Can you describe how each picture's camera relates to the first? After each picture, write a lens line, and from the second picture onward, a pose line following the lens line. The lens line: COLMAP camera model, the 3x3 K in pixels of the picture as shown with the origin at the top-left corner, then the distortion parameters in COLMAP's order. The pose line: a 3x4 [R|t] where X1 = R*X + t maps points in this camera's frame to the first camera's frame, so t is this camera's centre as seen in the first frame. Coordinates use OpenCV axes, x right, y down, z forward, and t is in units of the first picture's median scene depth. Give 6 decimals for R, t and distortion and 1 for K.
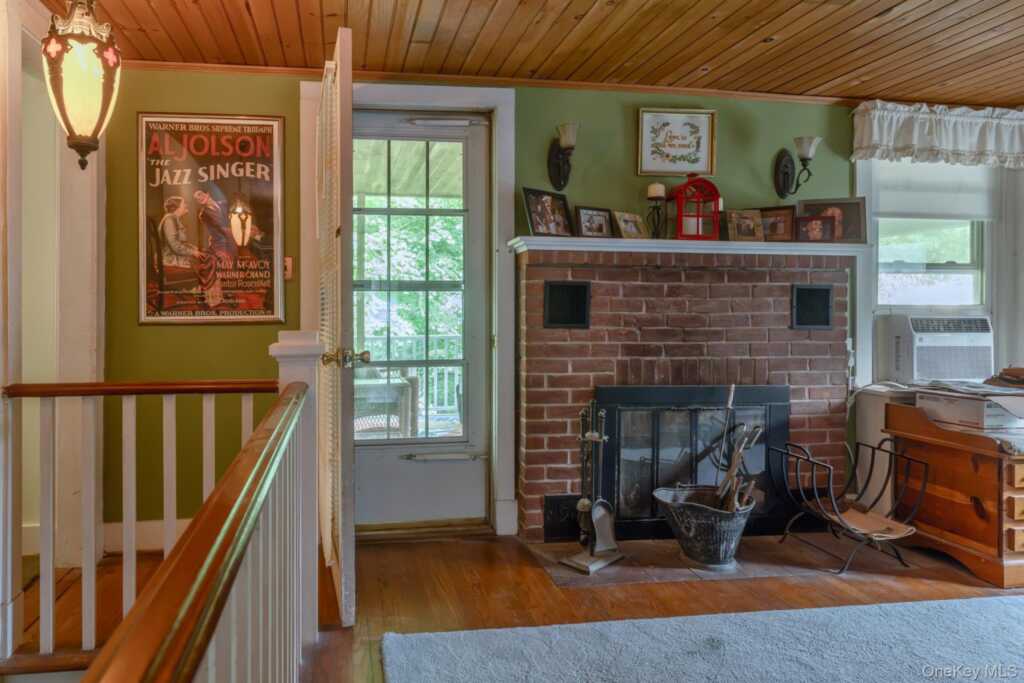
lens RADIAL K [[619.3, 0, 404.1], [0, 619.3, 304.1], [0, 0, 1]] dist [-0.010415, -0.003740]
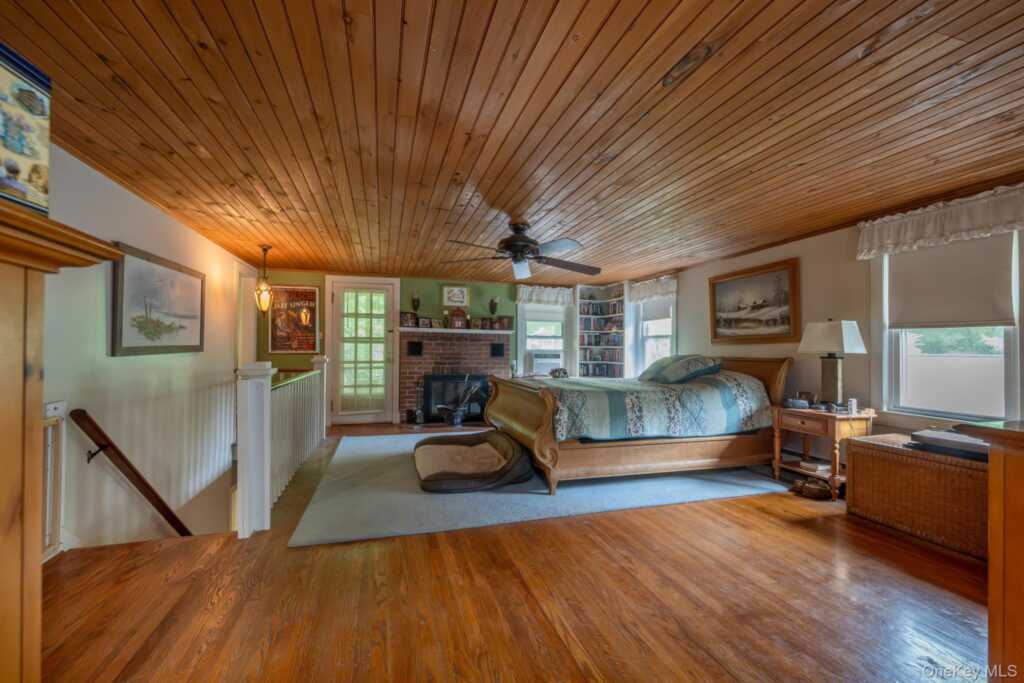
lens RADIAL K [[416.7, 0, 509.7], [0, 416.7, 344.6], [0, 0, 1]] dist [-0.002654, -0.000096]
pose [[0.982744, 0.010340, 0.184682, 0.334316], [-0.009353, 0.999937, -0.006213, -0.010365], [-0.184735, 0.004379, 0.982779, -1.138012]]
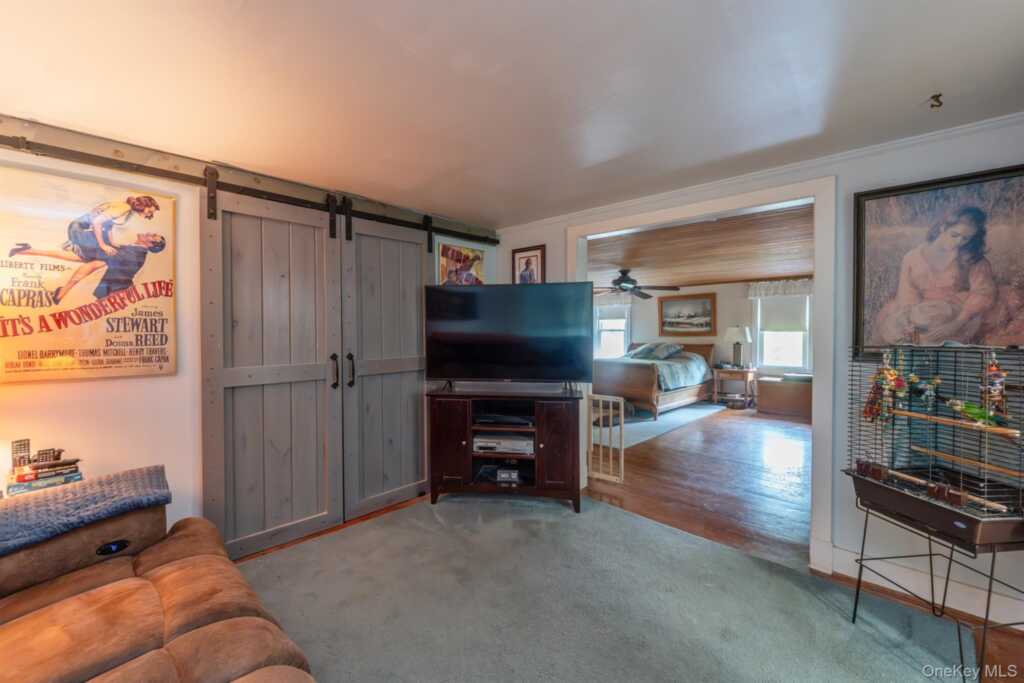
lens RADIAL K [[416.7, 0, 506.9], [0, 416.7, 336.2], [0, 0, 1]] dist [-0.002654, -0.000096]
pose [[0.765496, -0.001192, 0.643440, -1.207004], [-0.009100, 0.999878, 0.012678, -0.055519], [-0.643377, -0.015560, 0.765392, -1.169774]]
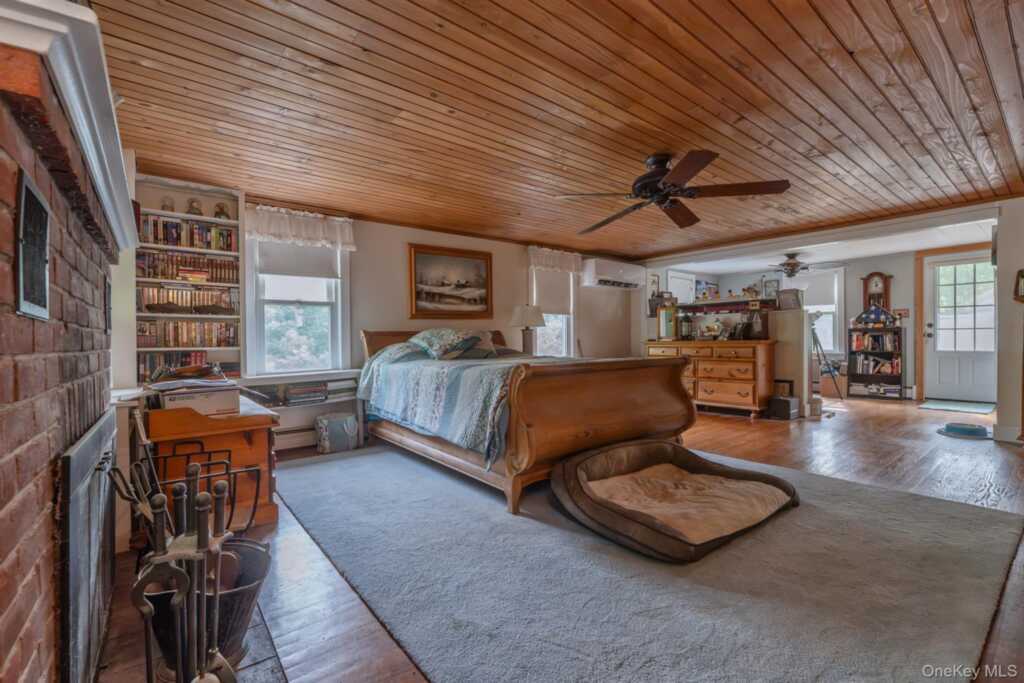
lens RADIAL K [[441.9, 0, 514.2], [0, 441.9, 341.1], [0, 0, 1]] dist [-0.001832, -0.000280]
pose [[-0.530728, 0.003933, 0.847533, -0.104650], [0.007566, 0.999971, 0.000098, 0.056098], [-0.847509, 0.006464, -0.530742, 0.872464]]
